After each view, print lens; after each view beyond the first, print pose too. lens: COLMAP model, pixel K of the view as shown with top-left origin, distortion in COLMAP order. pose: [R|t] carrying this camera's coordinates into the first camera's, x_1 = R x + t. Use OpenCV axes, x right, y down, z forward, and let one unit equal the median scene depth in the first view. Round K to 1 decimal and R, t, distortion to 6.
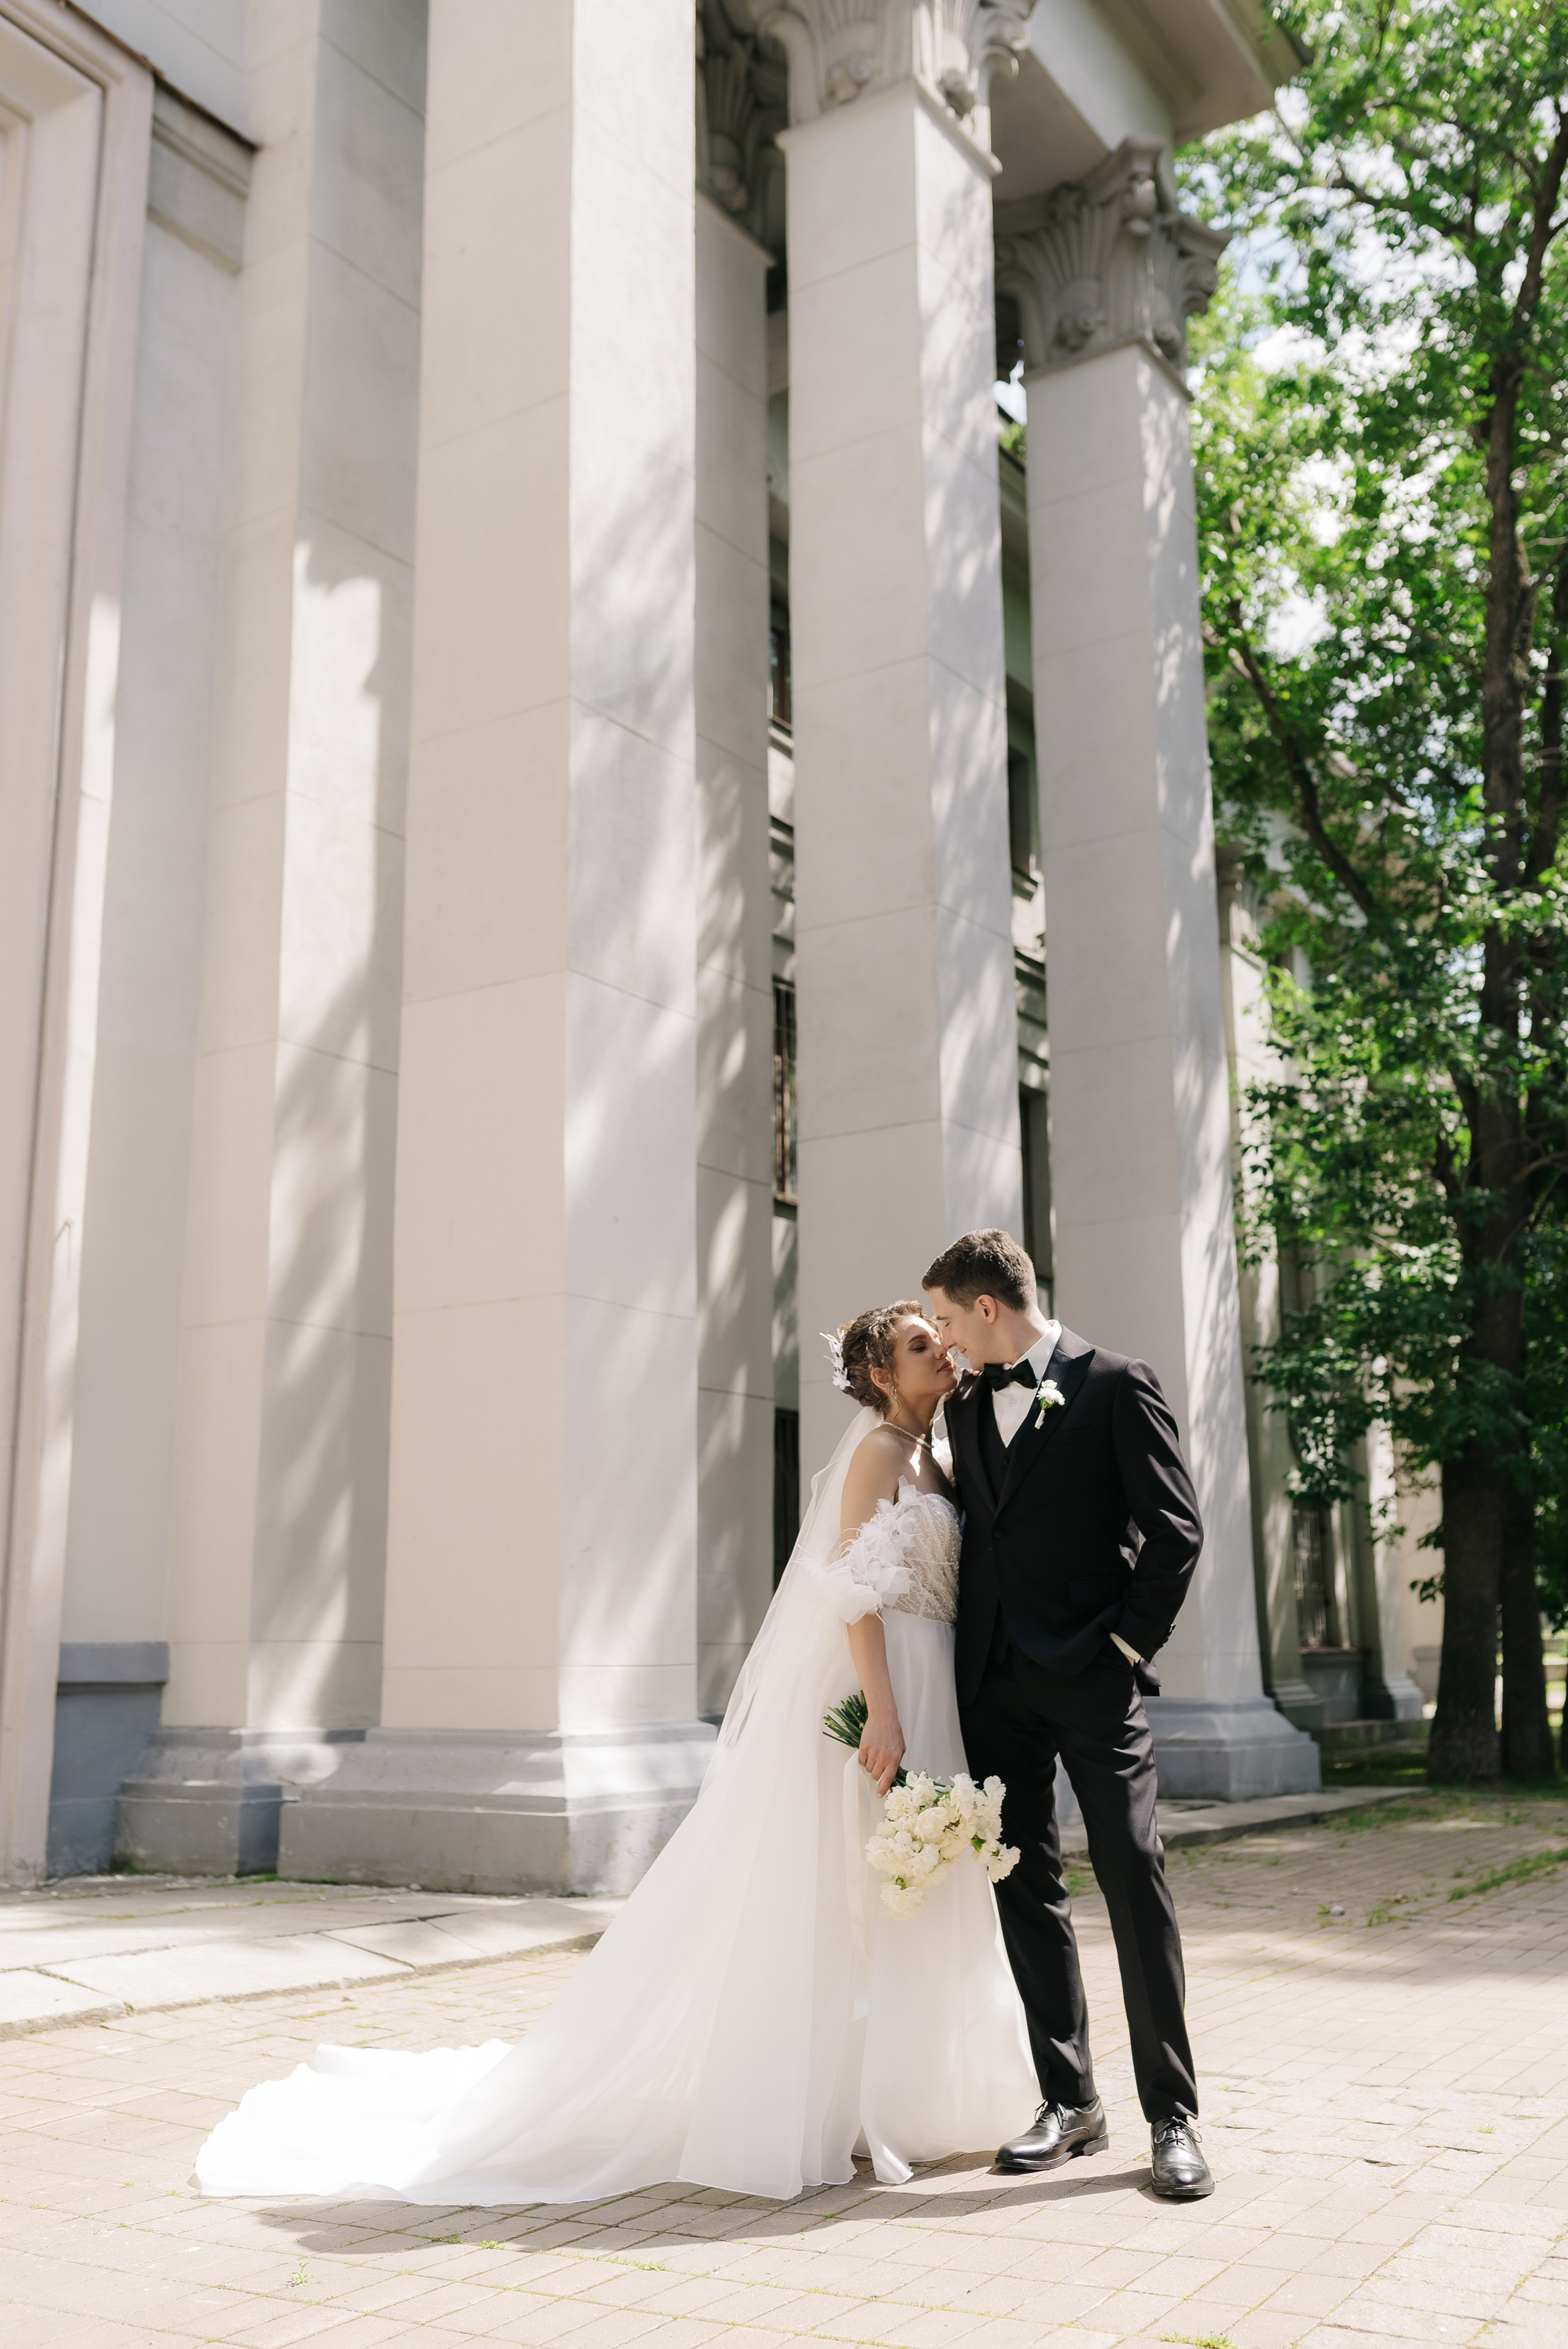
lens RADIAL K [[2230.7, 0, 784.0], [0, 2230.7, 1174.5], [0, 0, 1]] dist [-0.006550, 0.000152]
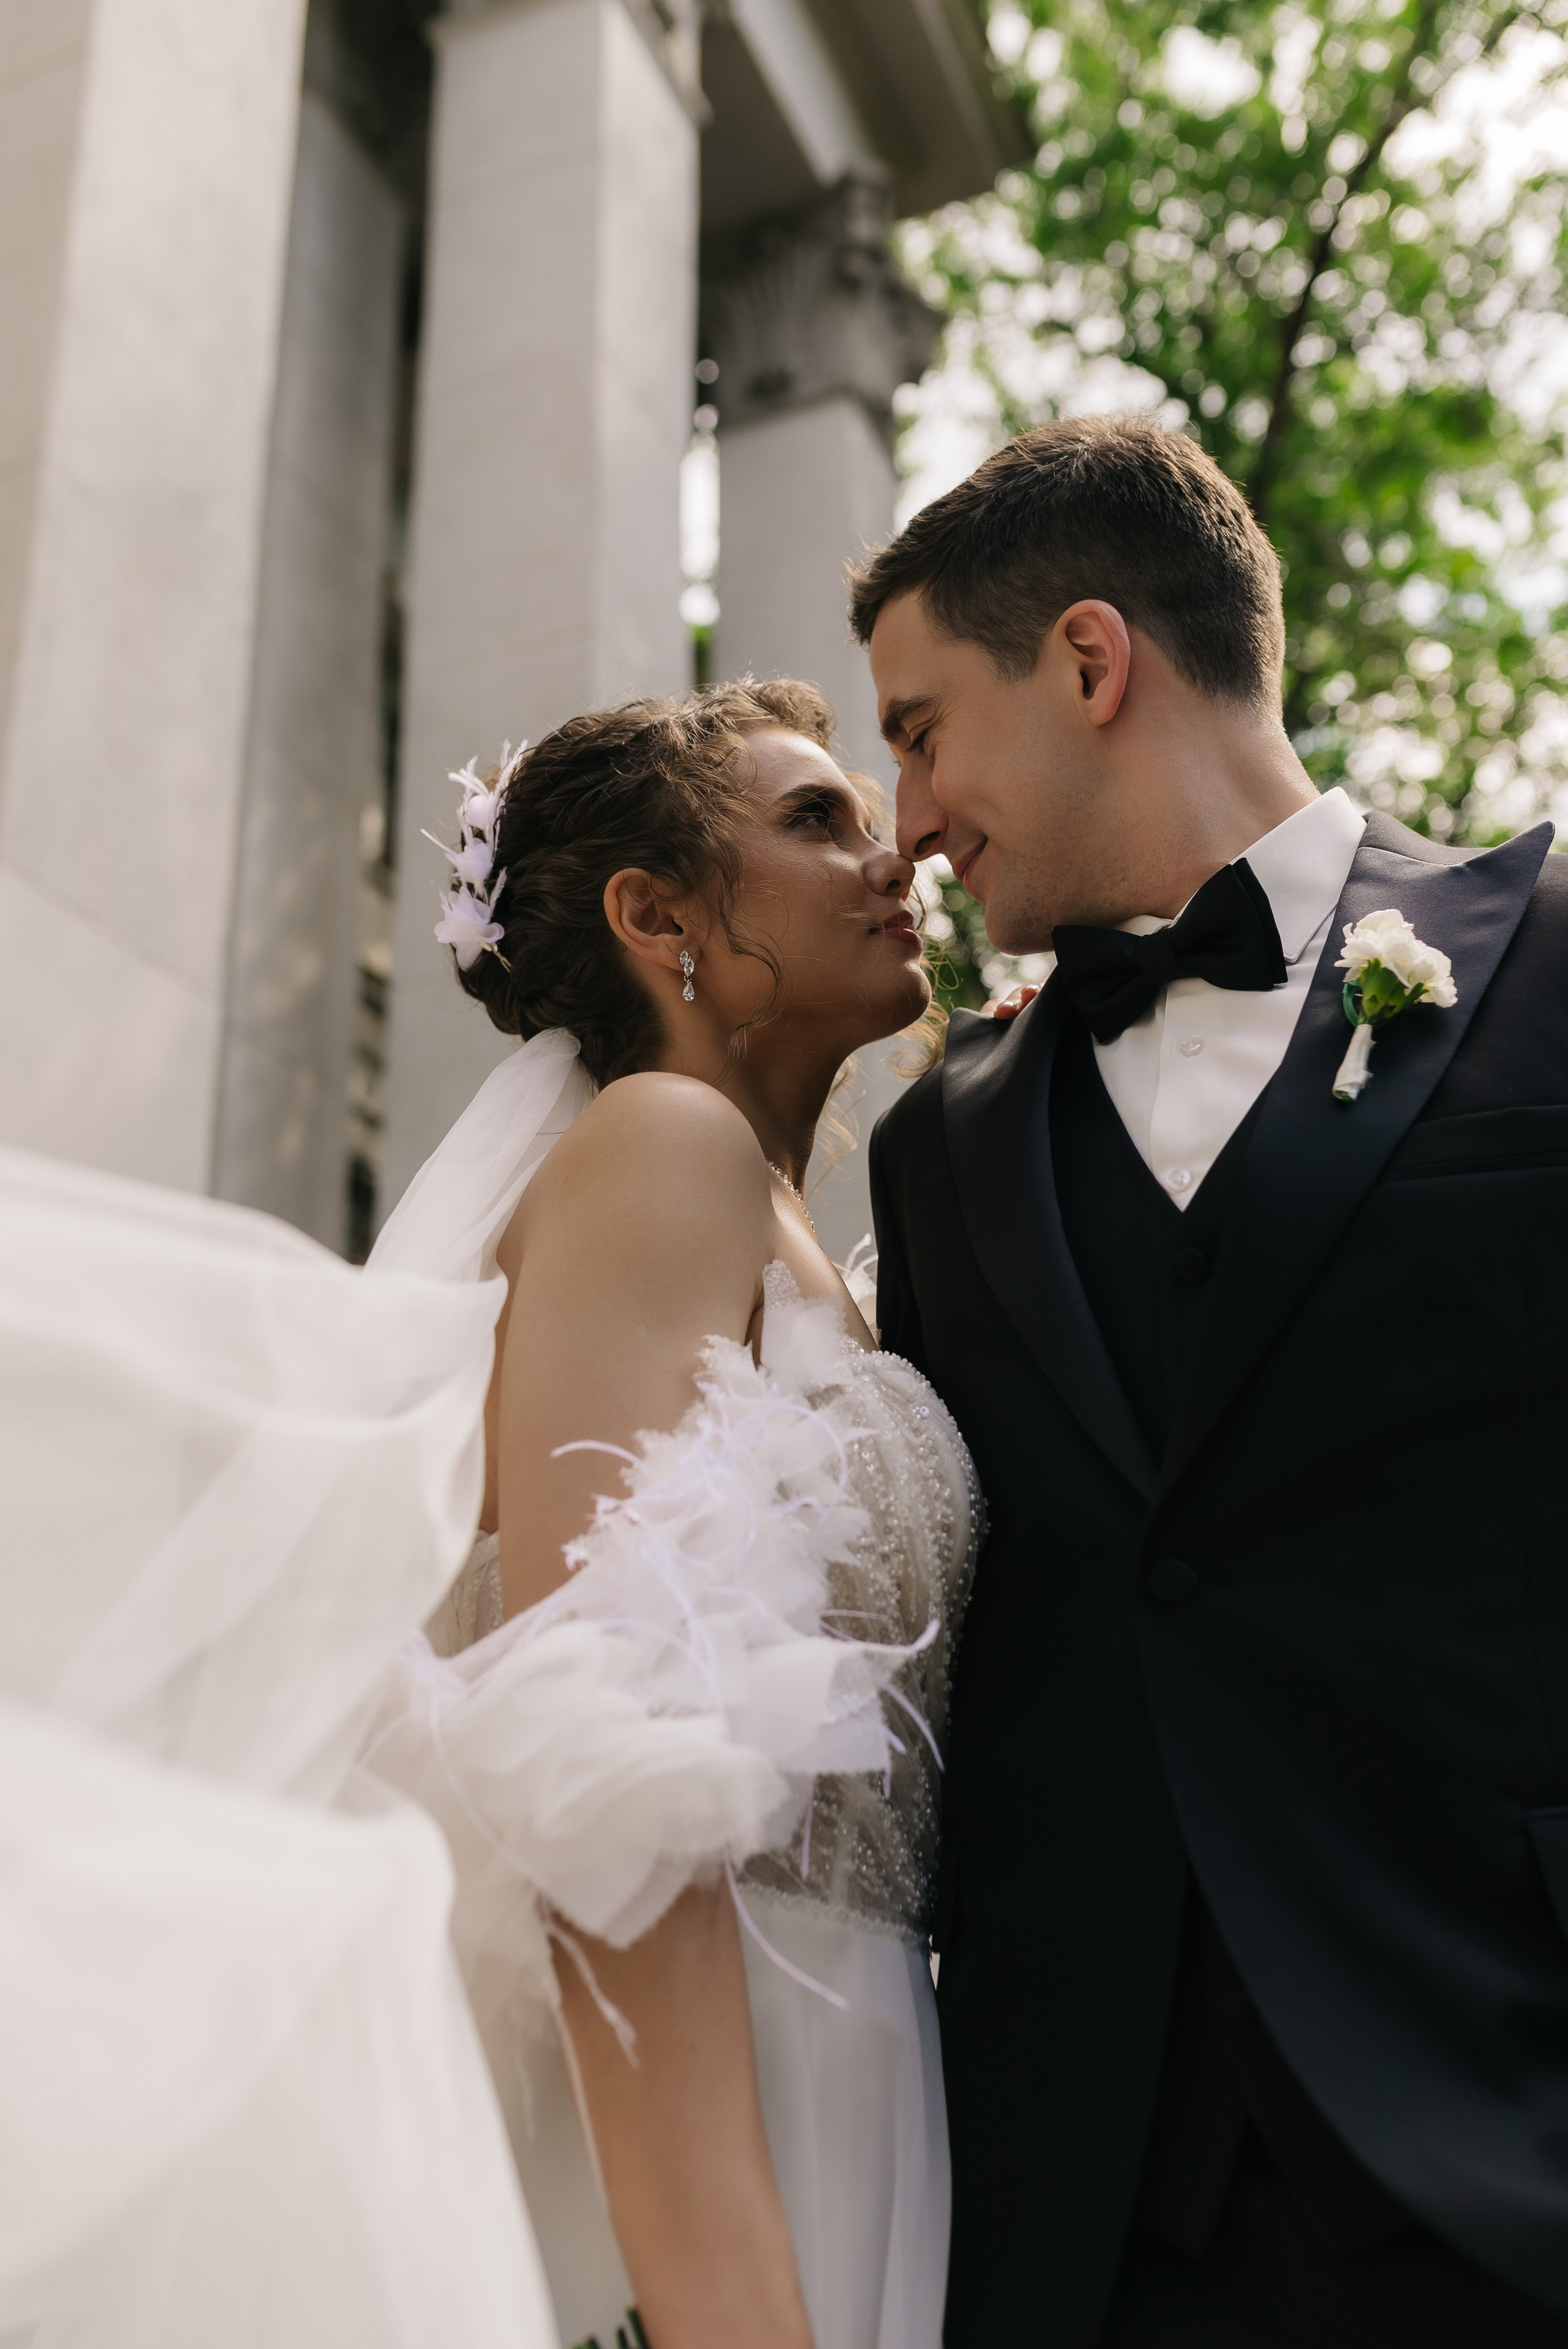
lens RADIAL K [[2230.7, 0, 784.0], [0, 2230.7, 1174.5], [0, 0, 1]] dist [-0.006550, 0.000152]
pose [[0.982032, 0.063416, 0.177743, 0.006373], [-0.033788, 0.985713, -0.165010, 0.056030], [-0.185668, 0.156040, 0.970144, 0.279932]]
